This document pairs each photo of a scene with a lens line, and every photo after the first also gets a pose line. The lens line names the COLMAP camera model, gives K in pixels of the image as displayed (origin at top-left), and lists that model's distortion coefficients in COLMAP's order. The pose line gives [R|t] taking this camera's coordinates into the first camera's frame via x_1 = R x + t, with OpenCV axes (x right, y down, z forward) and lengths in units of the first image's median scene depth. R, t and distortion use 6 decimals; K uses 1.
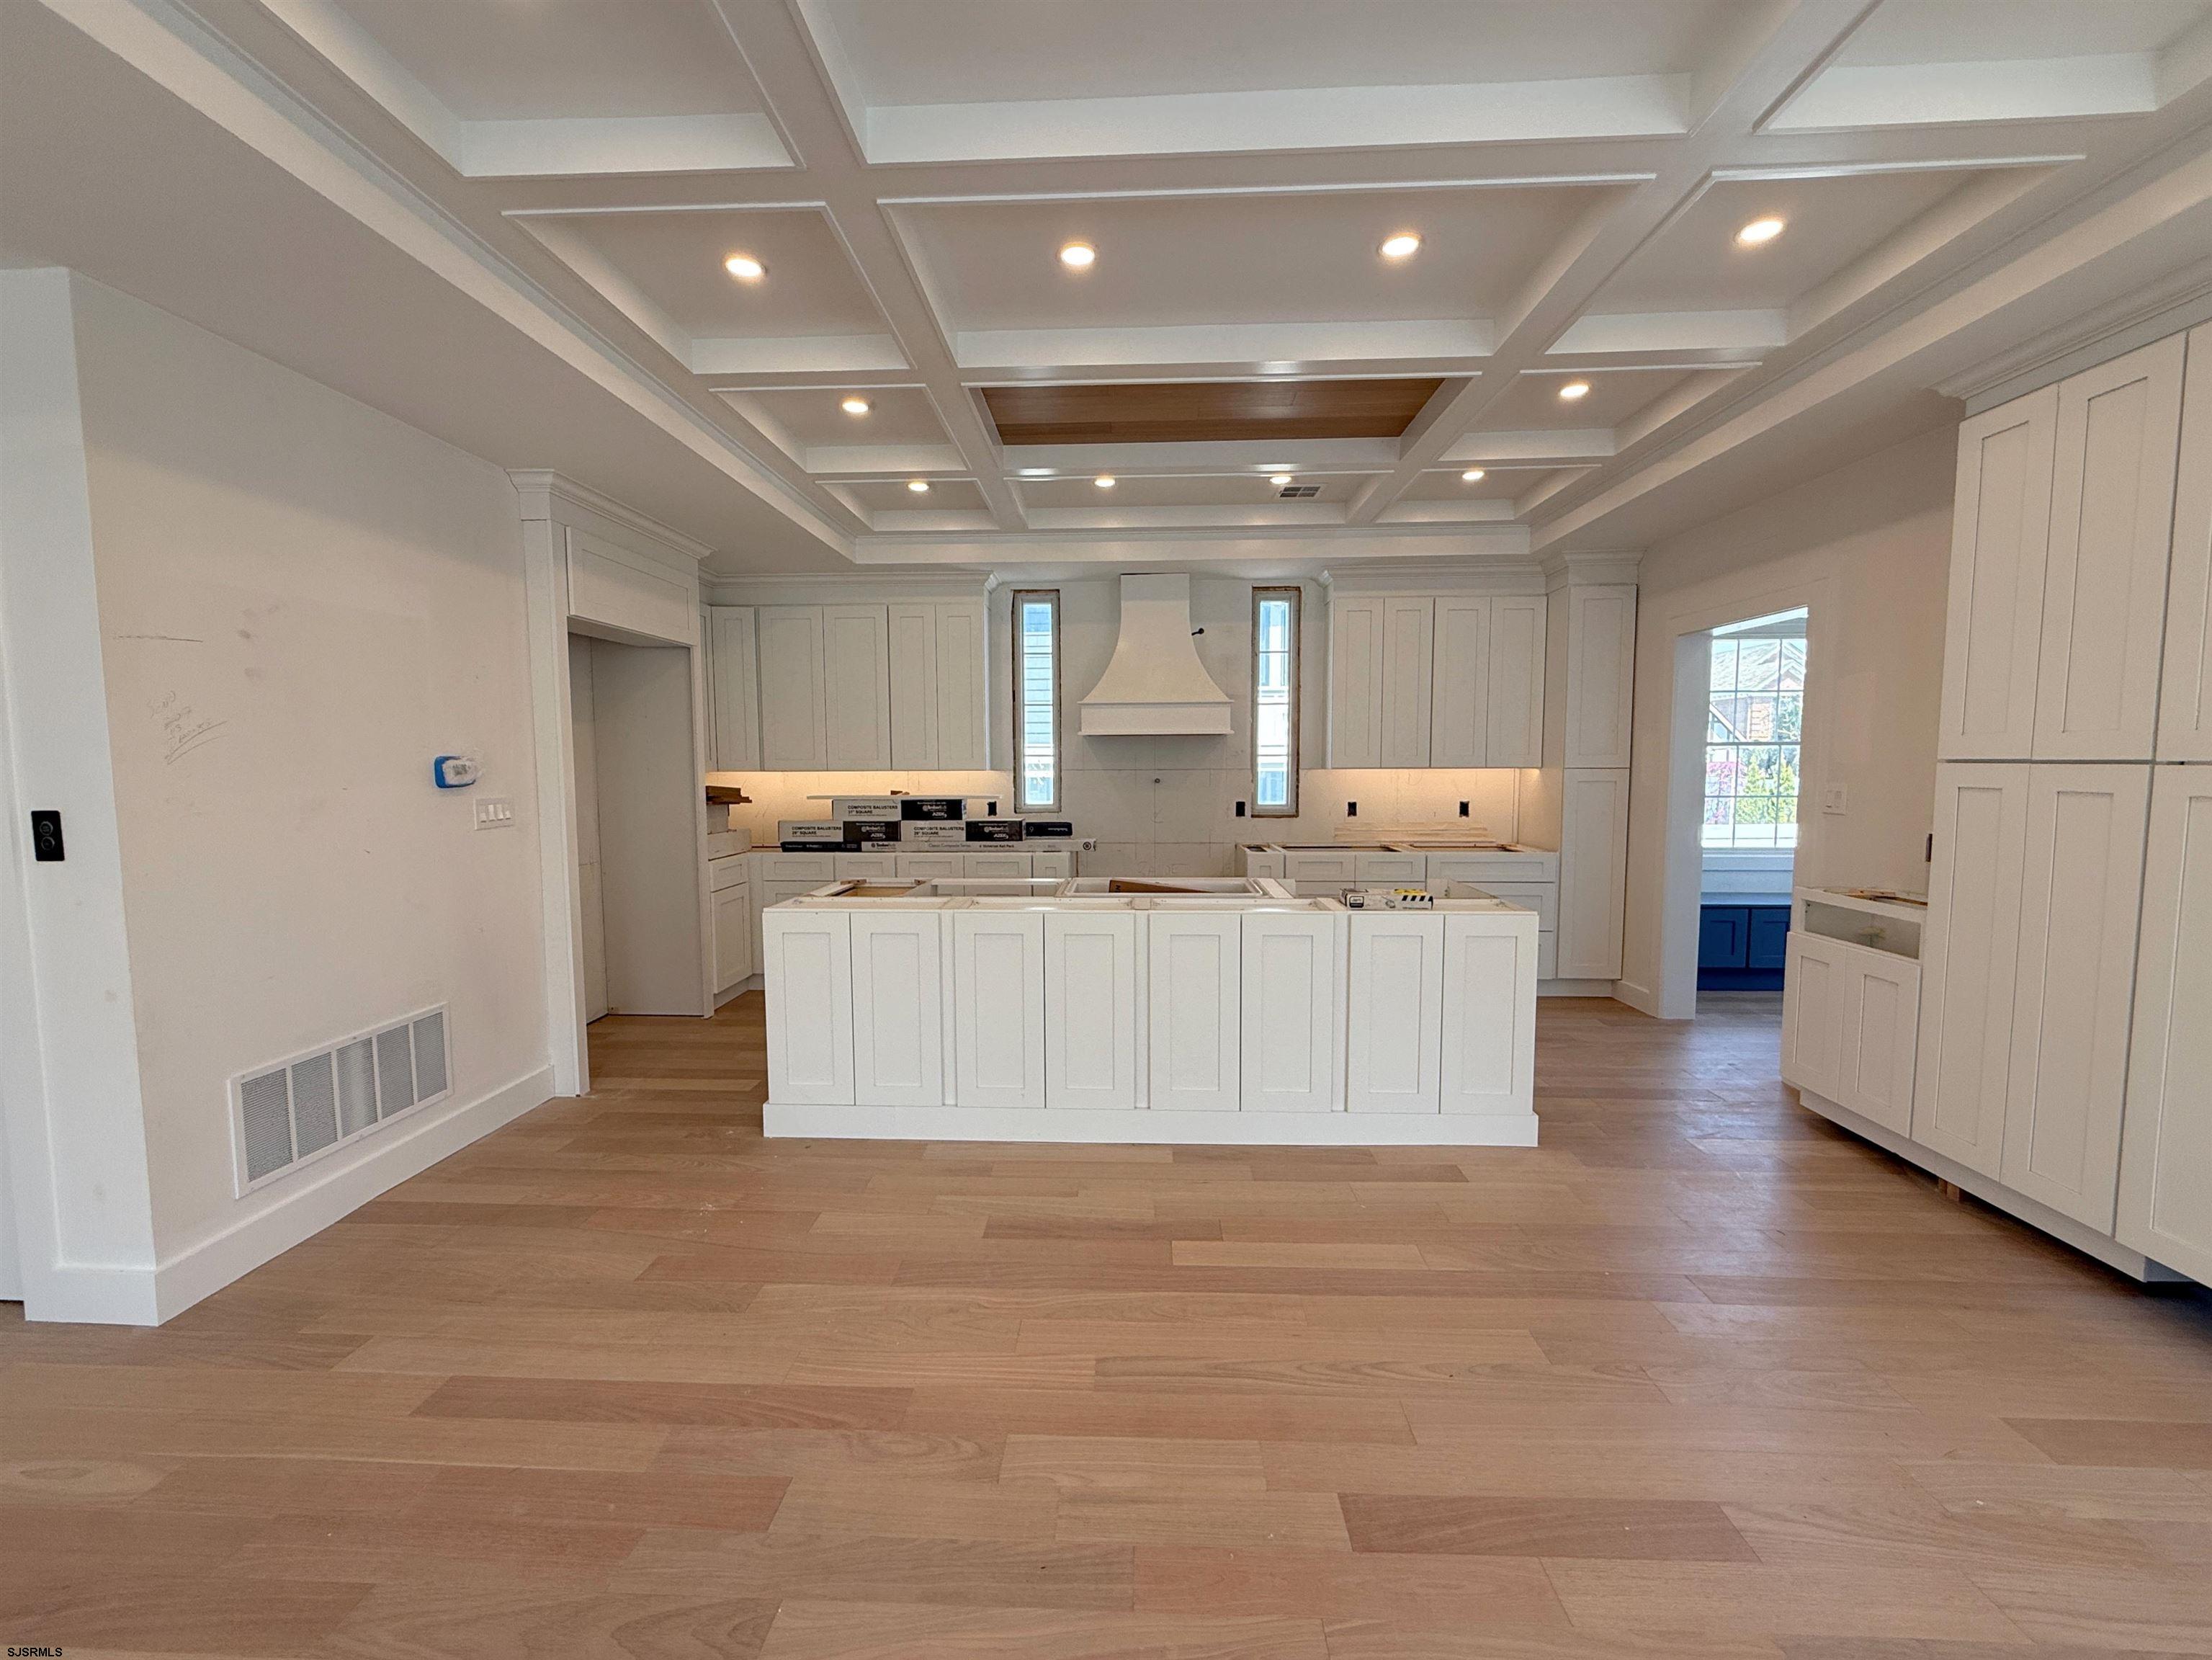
lens RADIAL K [[890.7, 0, 1097.0], [0, 890.7, 828.4], [0, 0, 1]] dist [0.000294, 0.000538]
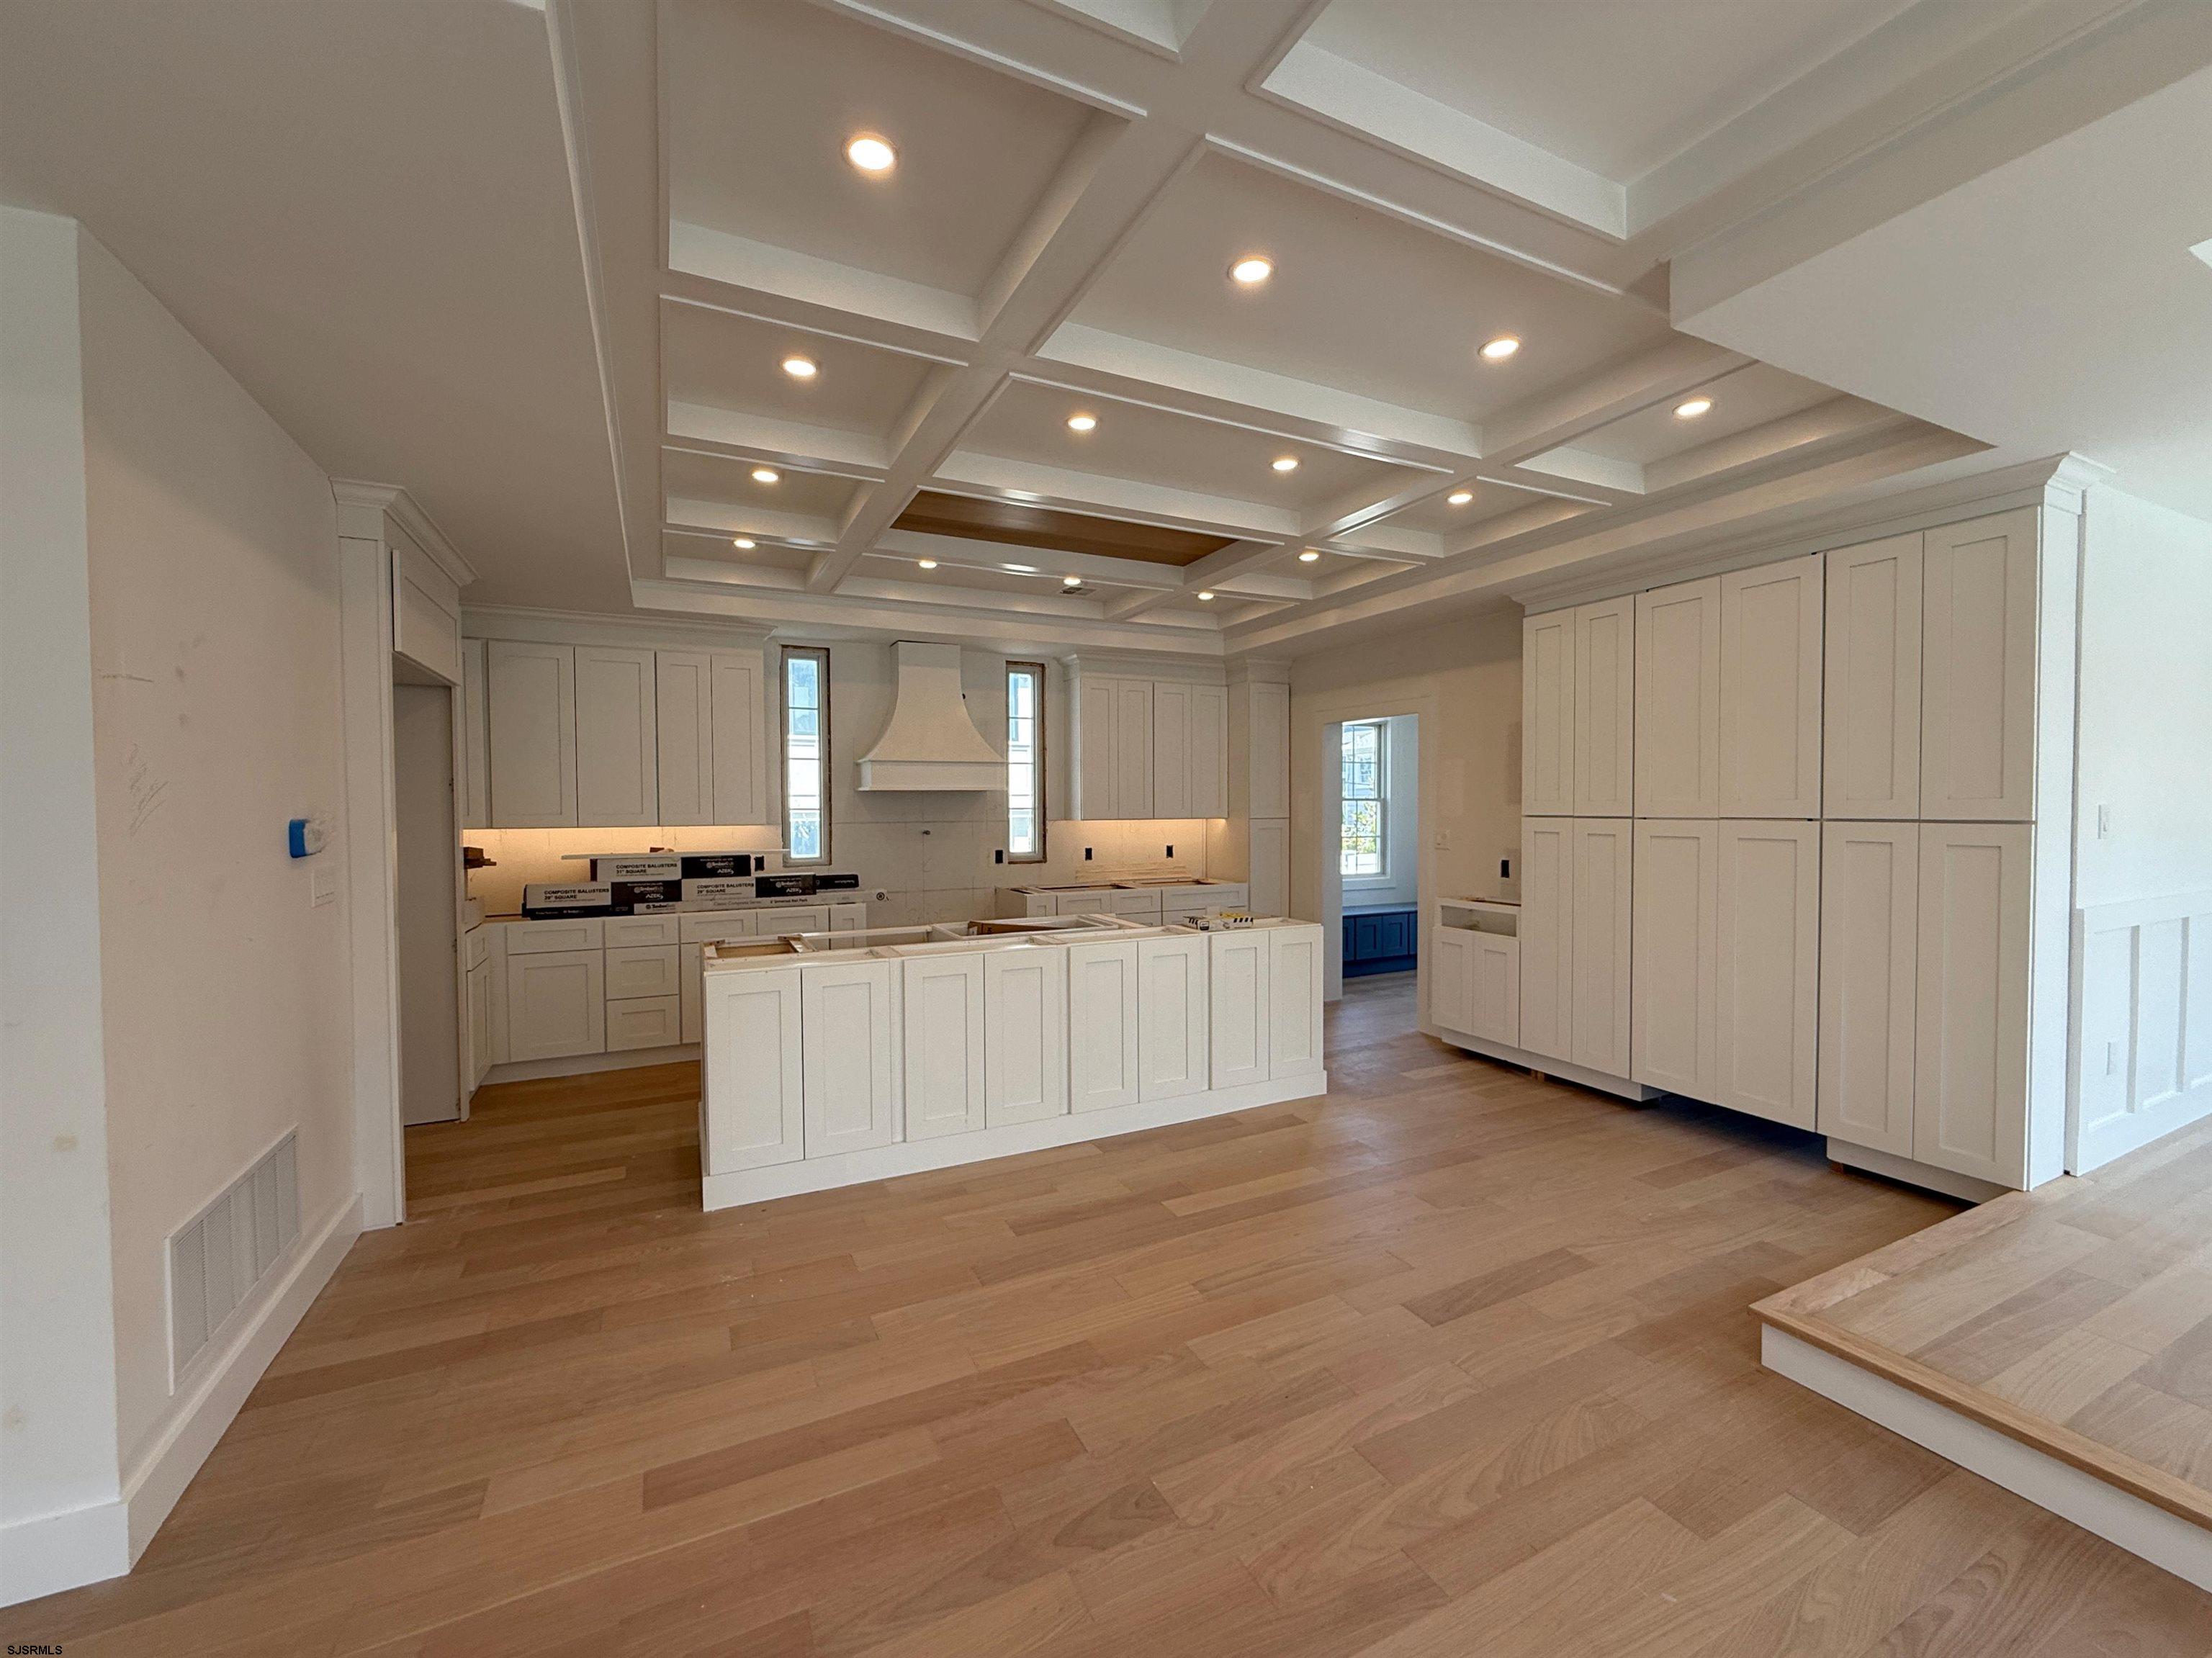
lens RADIAL K [[885.7, 0, 1104.7], [0, 885.7, 826.5], [0, 0, 1]] dist [0.001343, 0.000477]
pose [[0.877575, -0.011746, 0.479295, -0.314210], [0.037602, 0.998307, -0.044383, -0.006589], [-0.477962, 0.056971, 0.876531, -0.046098]]
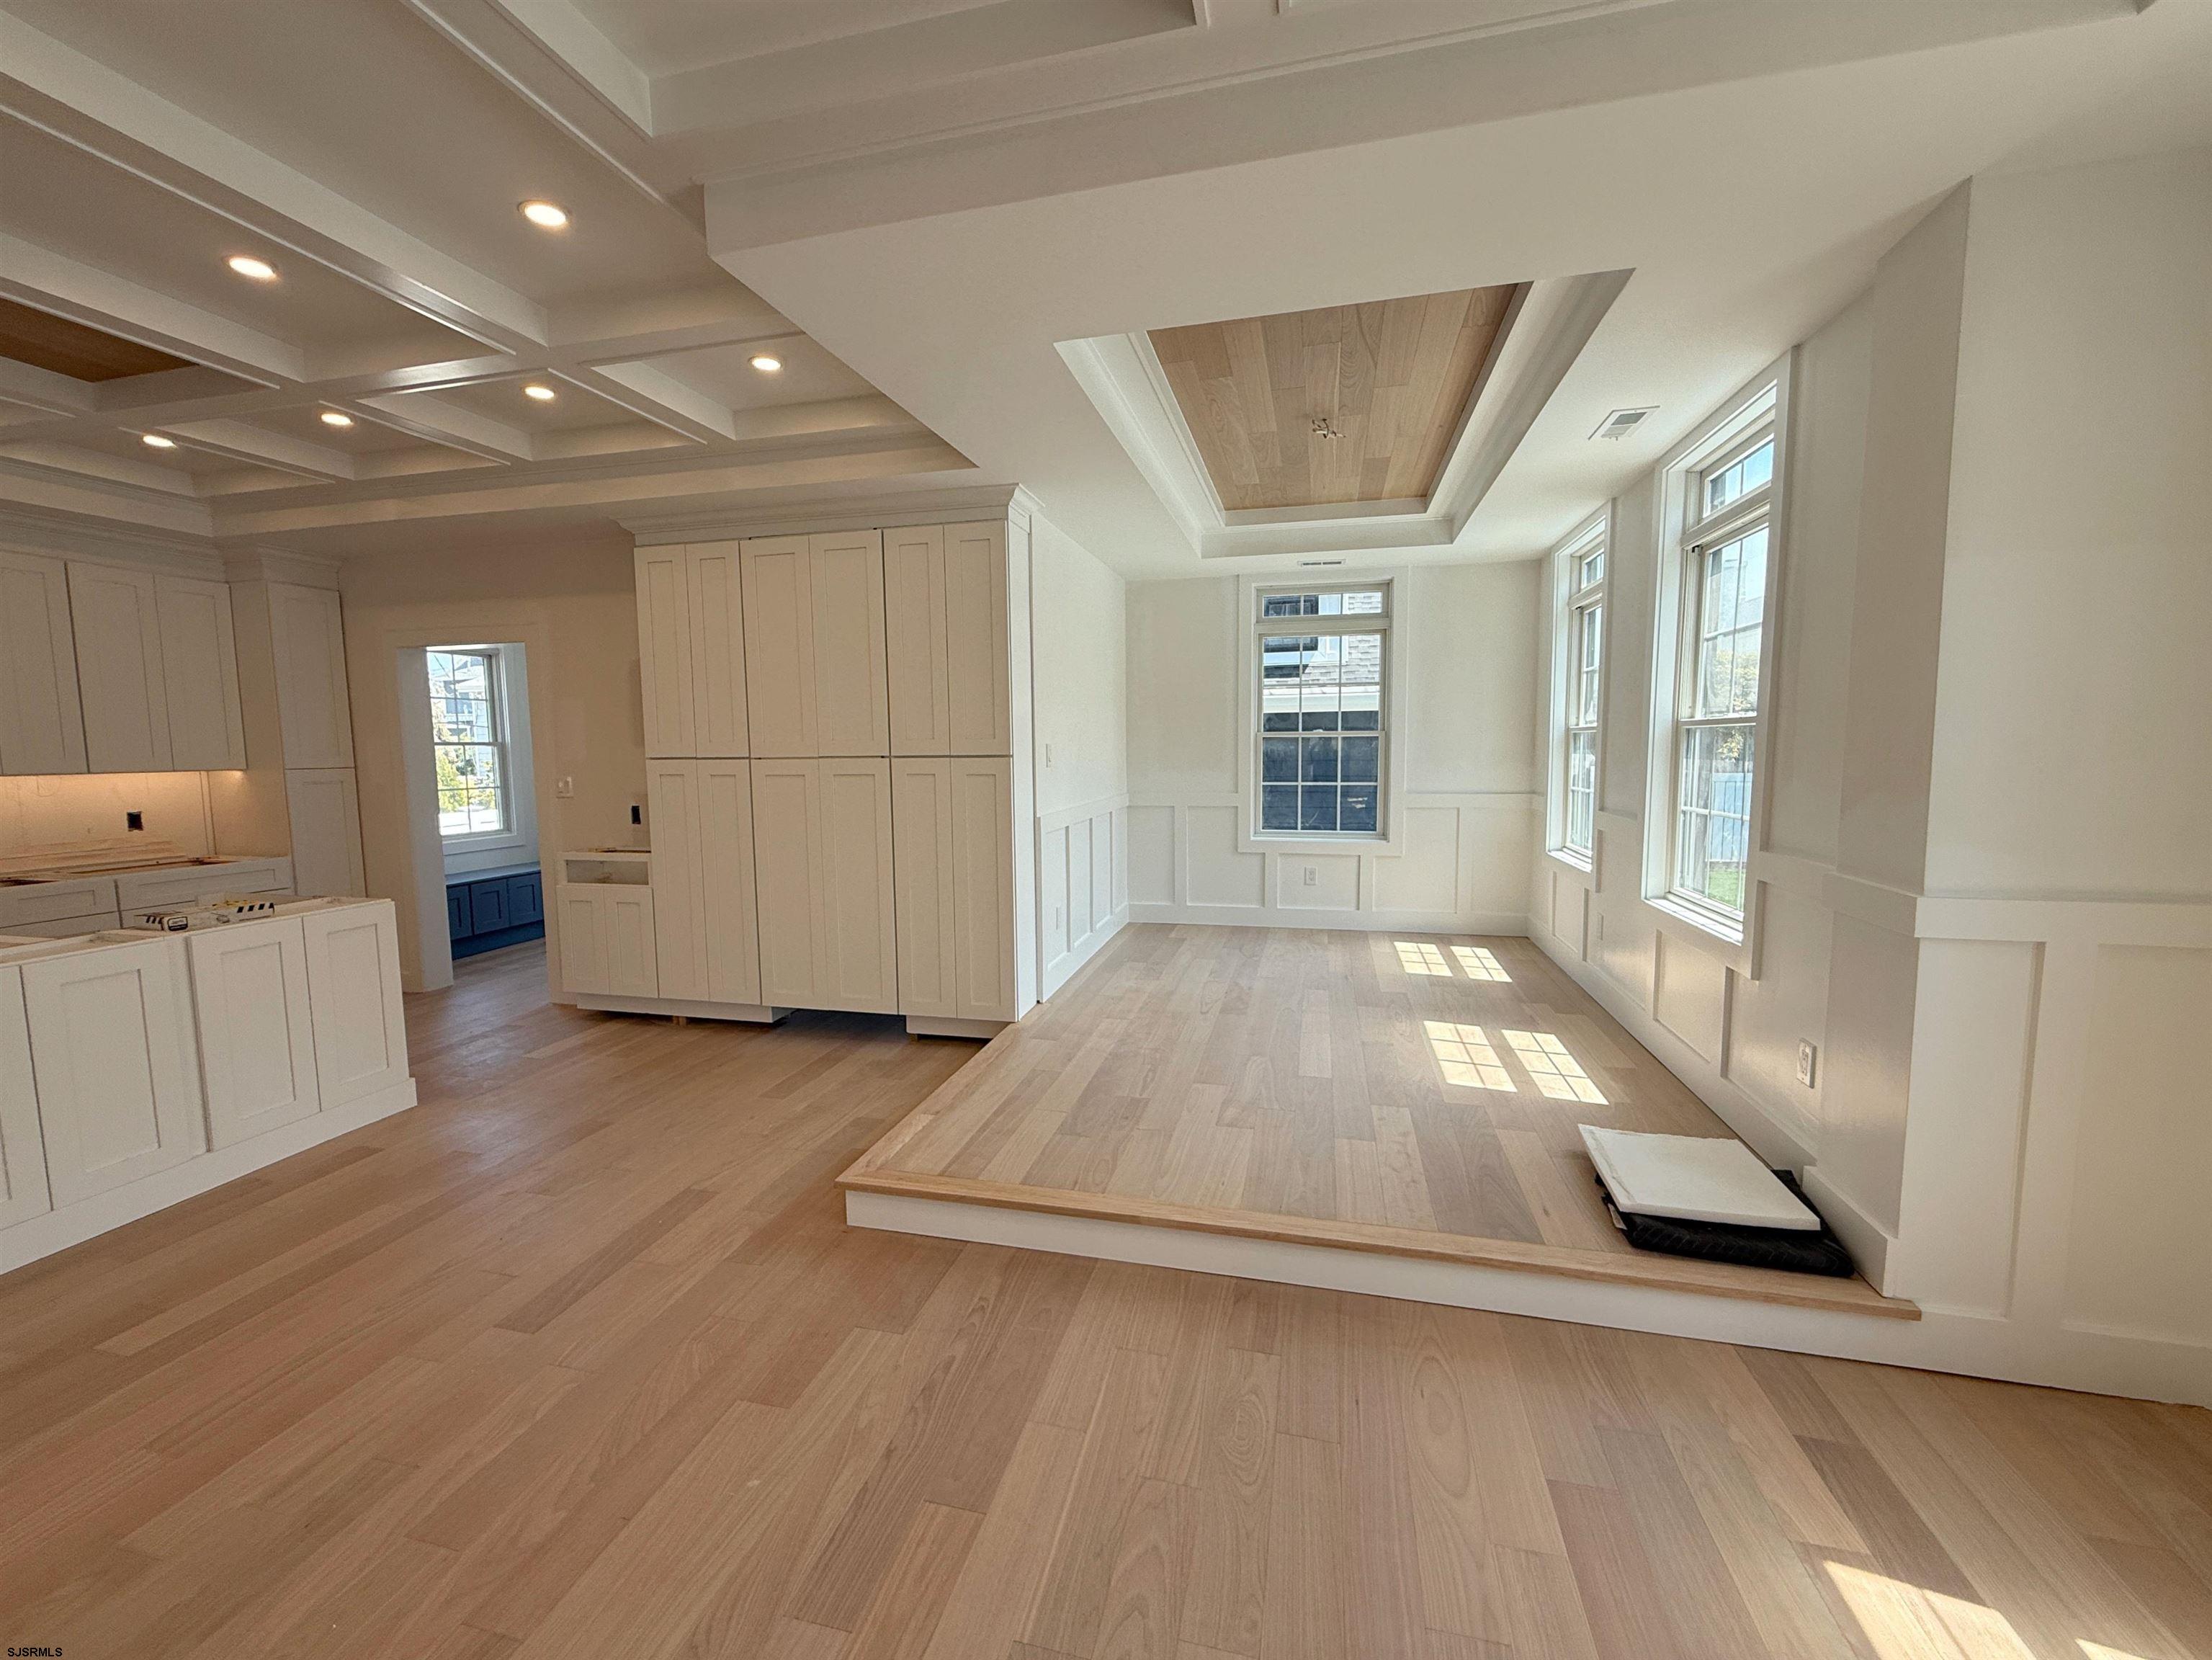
lens RADIAL K [[890.7, 0, 1097.0], [0, 890.7, 828.4], [0, 0, 1]] dist [0.000294, 0.000538]
pose [[0.203615, -0.089747, 0.974929, -0.268400], [0.085067, 0.993645, 0.073704, -0.000057], [-0.975348, 0.067927, 0.209956, -0.066533]]
